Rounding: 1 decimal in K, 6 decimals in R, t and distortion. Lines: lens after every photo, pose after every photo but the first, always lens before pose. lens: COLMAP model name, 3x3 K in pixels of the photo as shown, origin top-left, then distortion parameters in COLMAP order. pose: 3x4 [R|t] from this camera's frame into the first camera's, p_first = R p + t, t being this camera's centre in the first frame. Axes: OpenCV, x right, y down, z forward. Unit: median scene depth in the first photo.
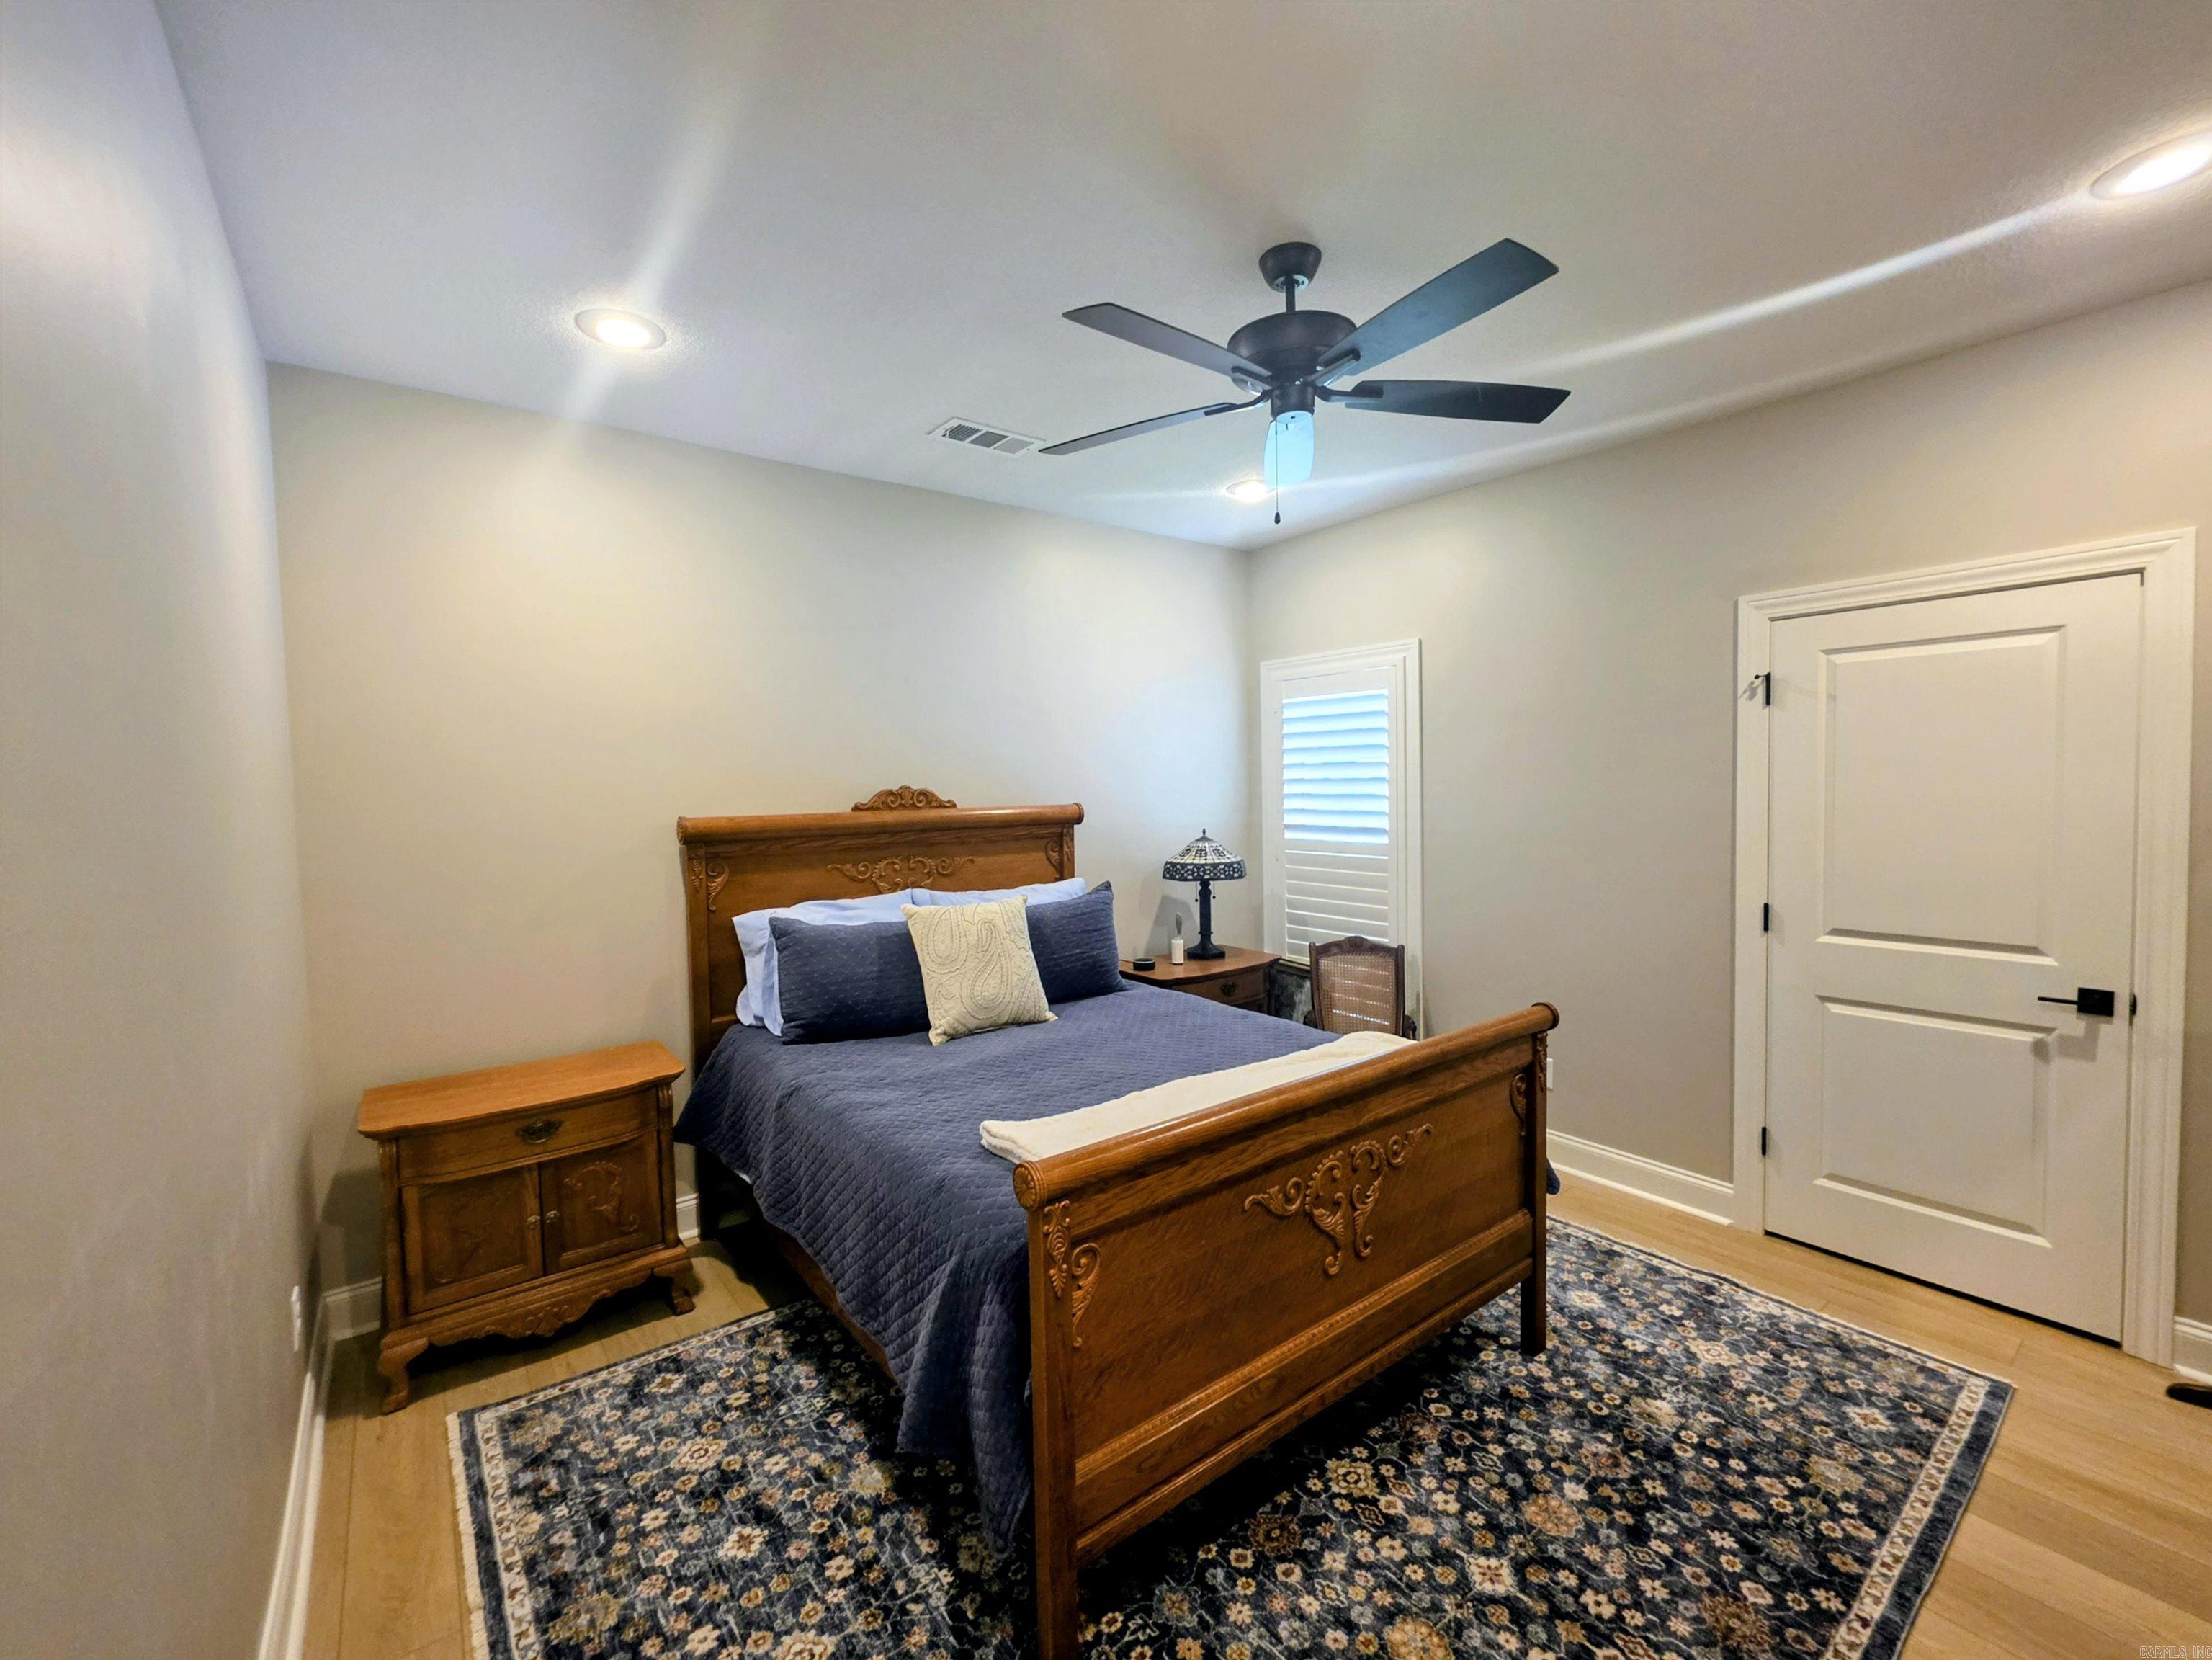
lens RADIAL K [[893.4, 0, 1097.5], [0, 893.4, 826.2], [0, 0, 1]] dist [-0.001424, -0.000458]
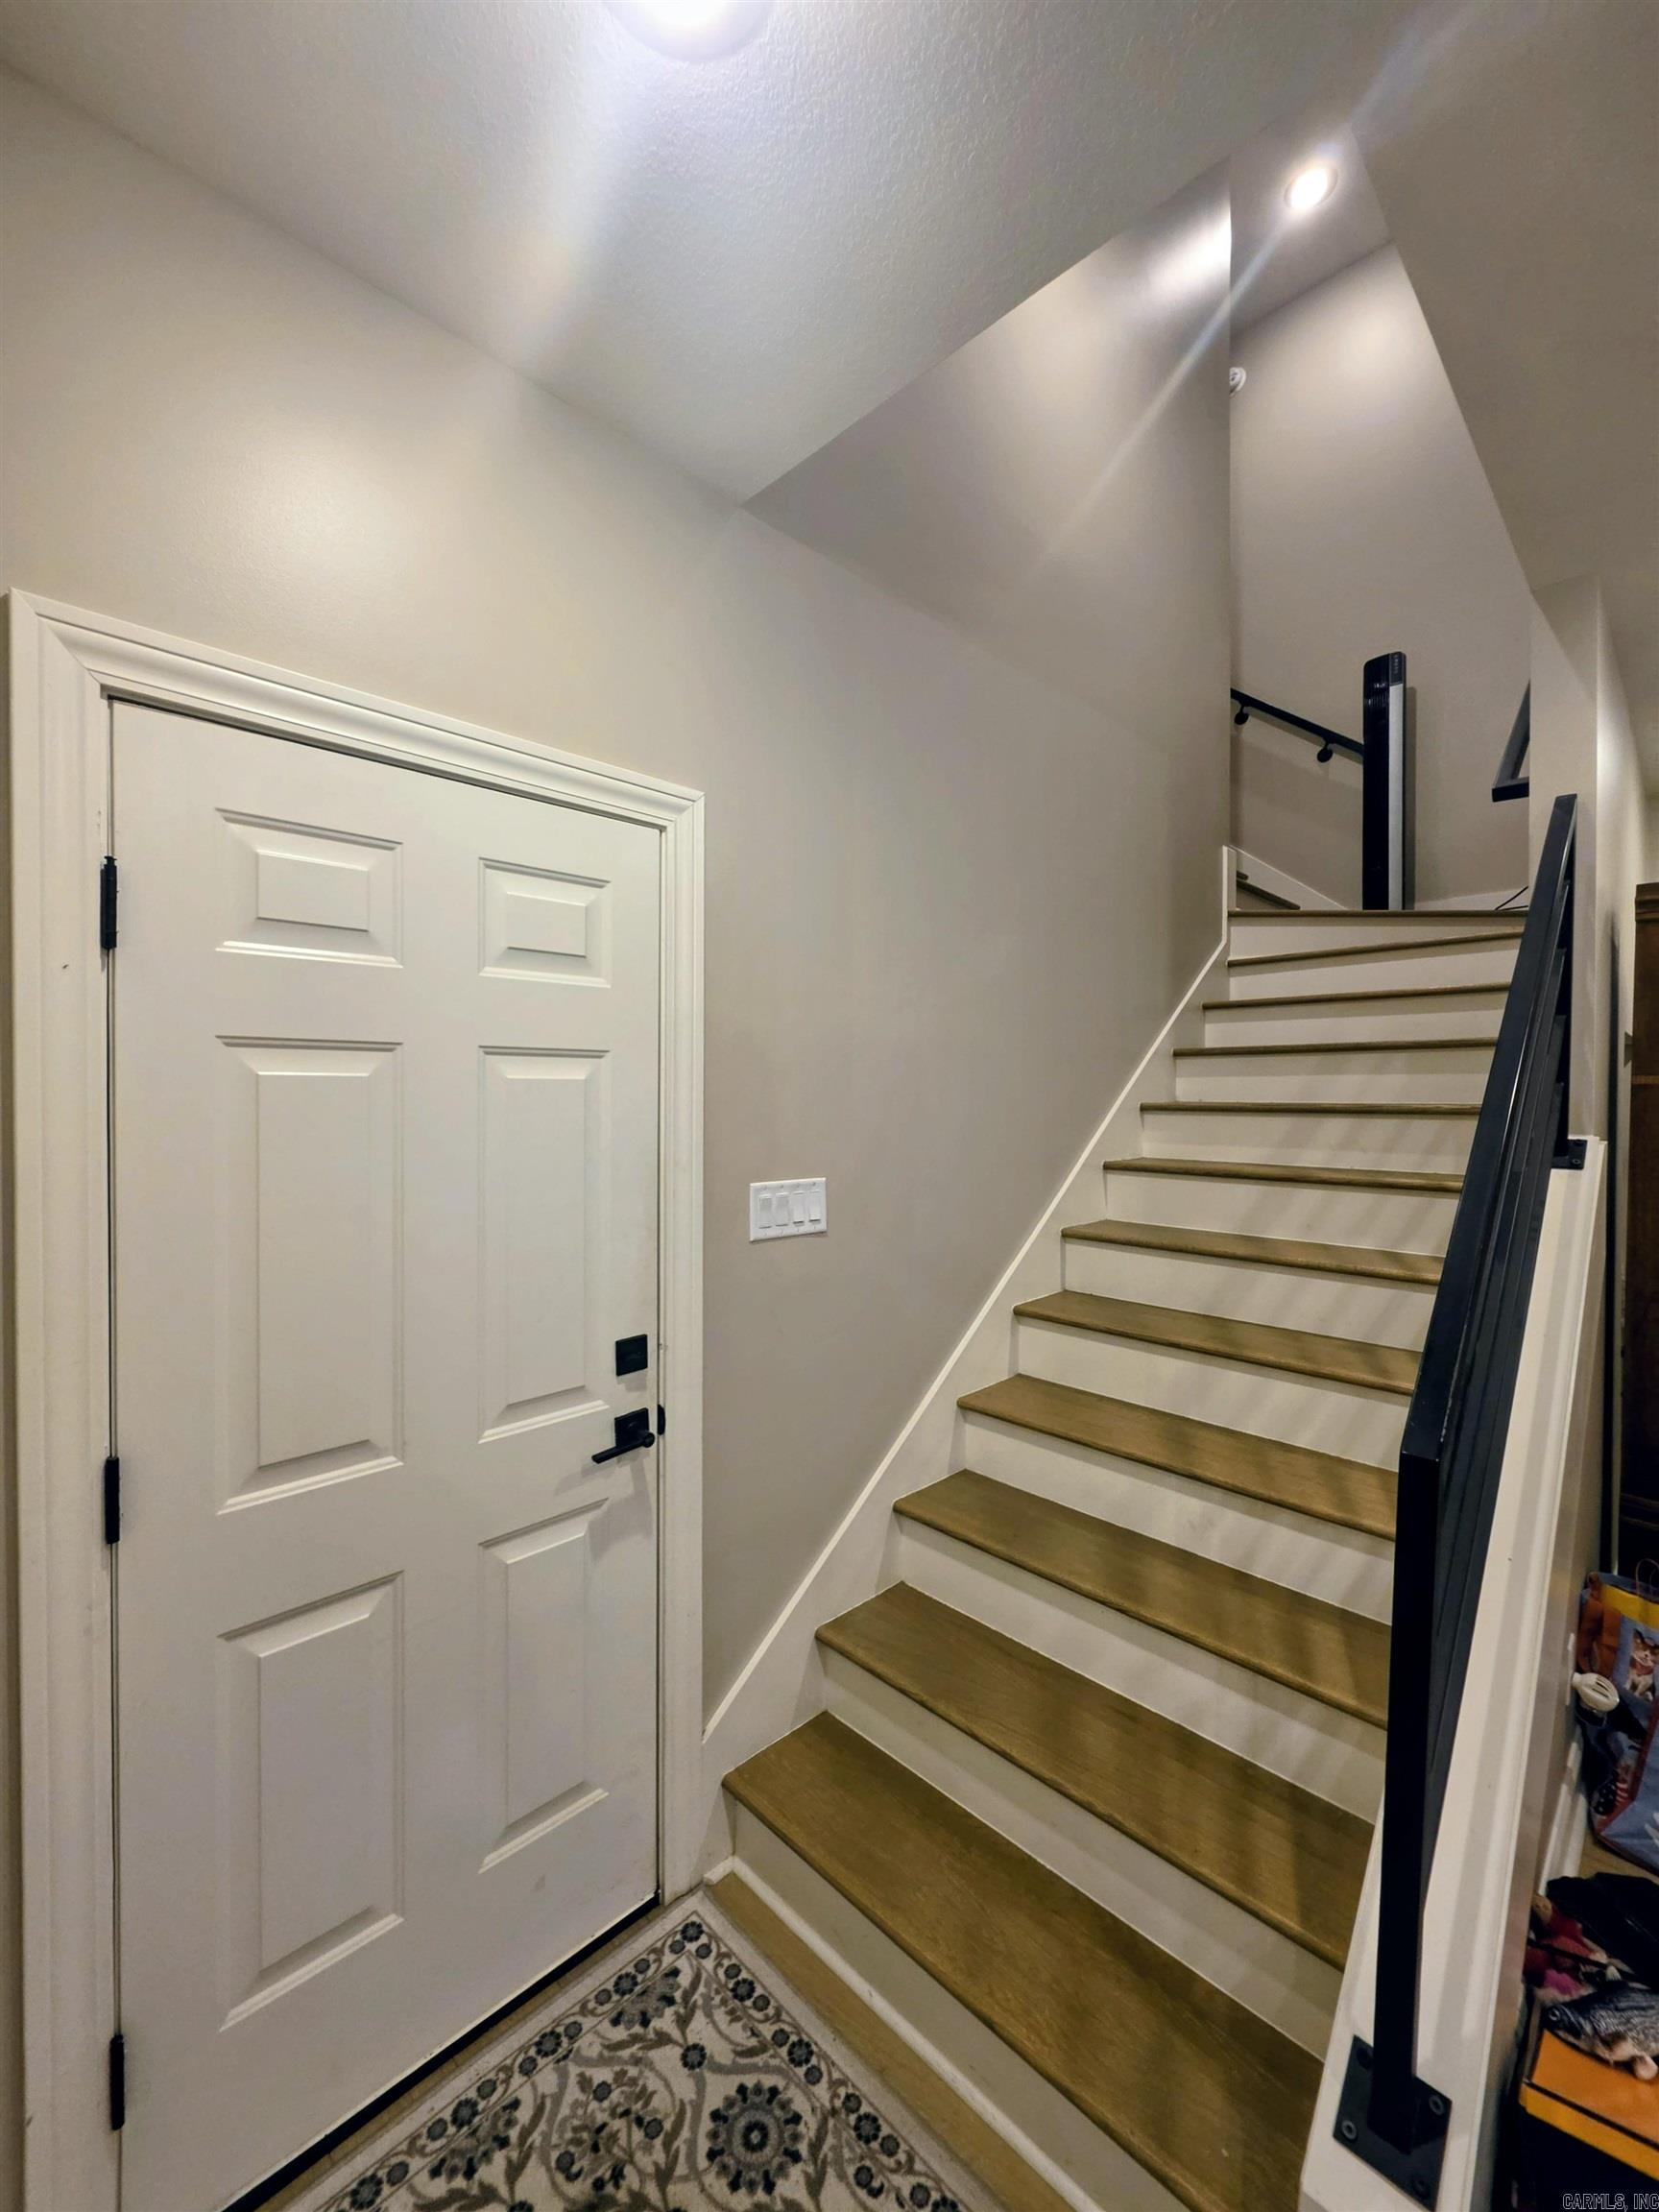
lens RADIAL K [[893.2, 0, 823.3], [0, 893.2, 1096.6], [0, 0, 1]] dist [-0.001424, -0.000458]
pose [[0.240374, 0.010392, 0.970625, 0.477109], [0.034913, 0.999203, -0.019344, -0.024632], [-0.970052, 0.038538, 0.239820, 0.640336]]
